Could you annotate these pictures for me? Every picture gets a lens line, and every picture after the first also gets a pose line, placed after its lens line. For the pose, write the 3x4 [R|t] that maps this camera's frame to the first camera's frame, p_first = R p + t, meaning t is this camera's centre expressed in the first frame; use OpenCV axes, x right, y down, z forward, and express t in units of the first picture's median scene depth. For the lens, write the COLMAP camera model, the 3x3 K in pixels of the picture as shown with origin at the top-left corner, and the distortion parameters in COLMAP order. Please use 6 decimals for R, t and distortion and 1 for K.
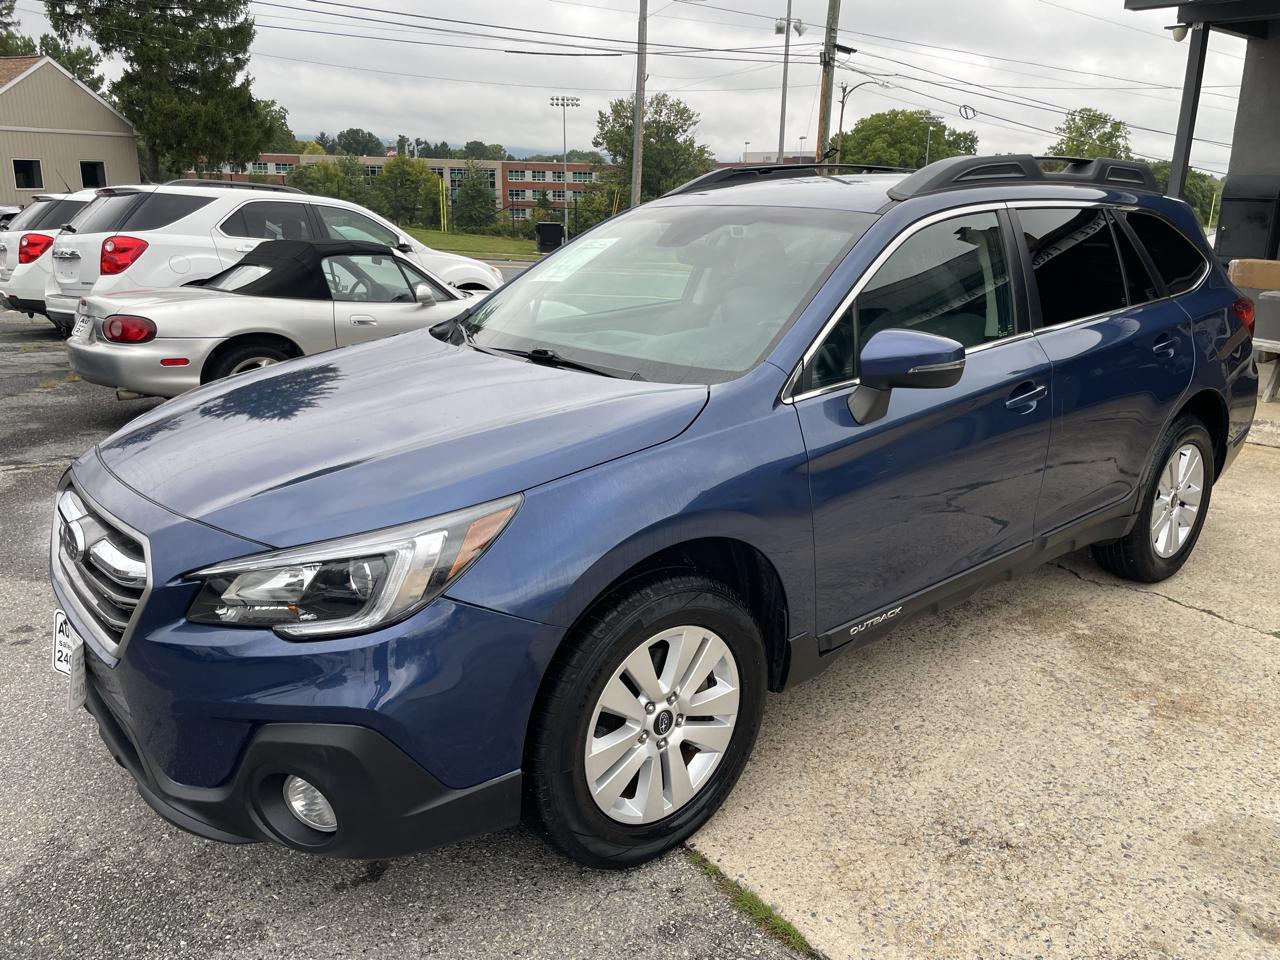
lens RADIAL K [[967.6, 0, 654.5], [0, 967.6, 461.8], [0, 0, 1]] dist [0.090210, -0.120743]
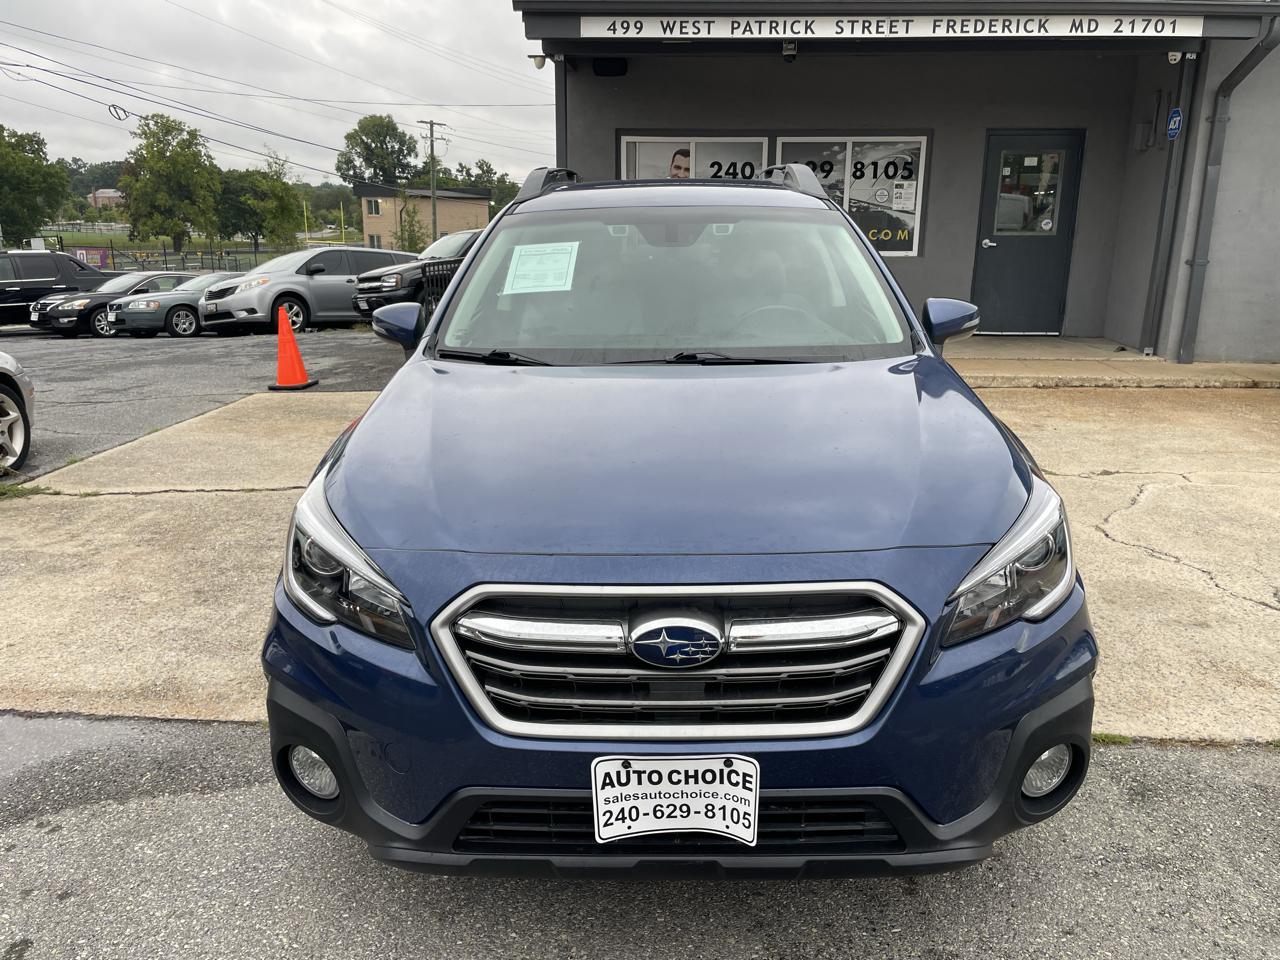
lens RADIAL K [[967.6, 0, 650.2], [0, 967.6, 468.0], [0, 0, 1]] dist [0.090210, -0.120743]
pose [[0.662676, -0.206712, 0.719813, -0.085869], [0.207551, 0.974195, 0.088688, -0.009728], [-0.719571, 0.090626, 0.688479, 0.035896]]
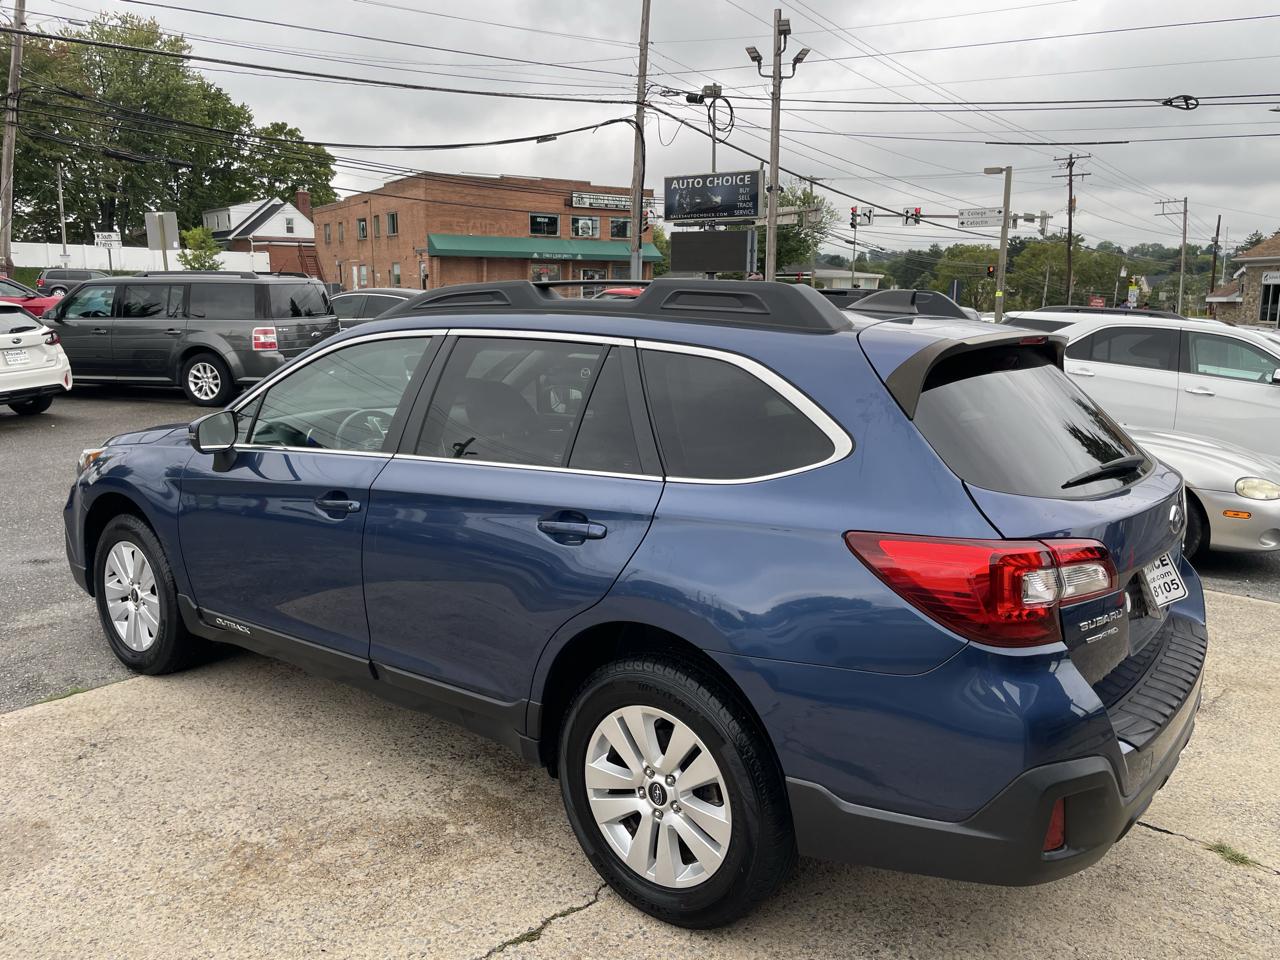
lens RADIAL K [[967.6, 0, 650.7], [0, 967.6, 462.2], [0, 0, 1]] dist [0.090210, -0.120743]
pose [[0.216920, 0.150382, -0.964537, 0.154502], [-0.265843, 0.959819, 0.089860, -0.031196], [0.939294, 0.236923, 0.248182, 0.109679]]
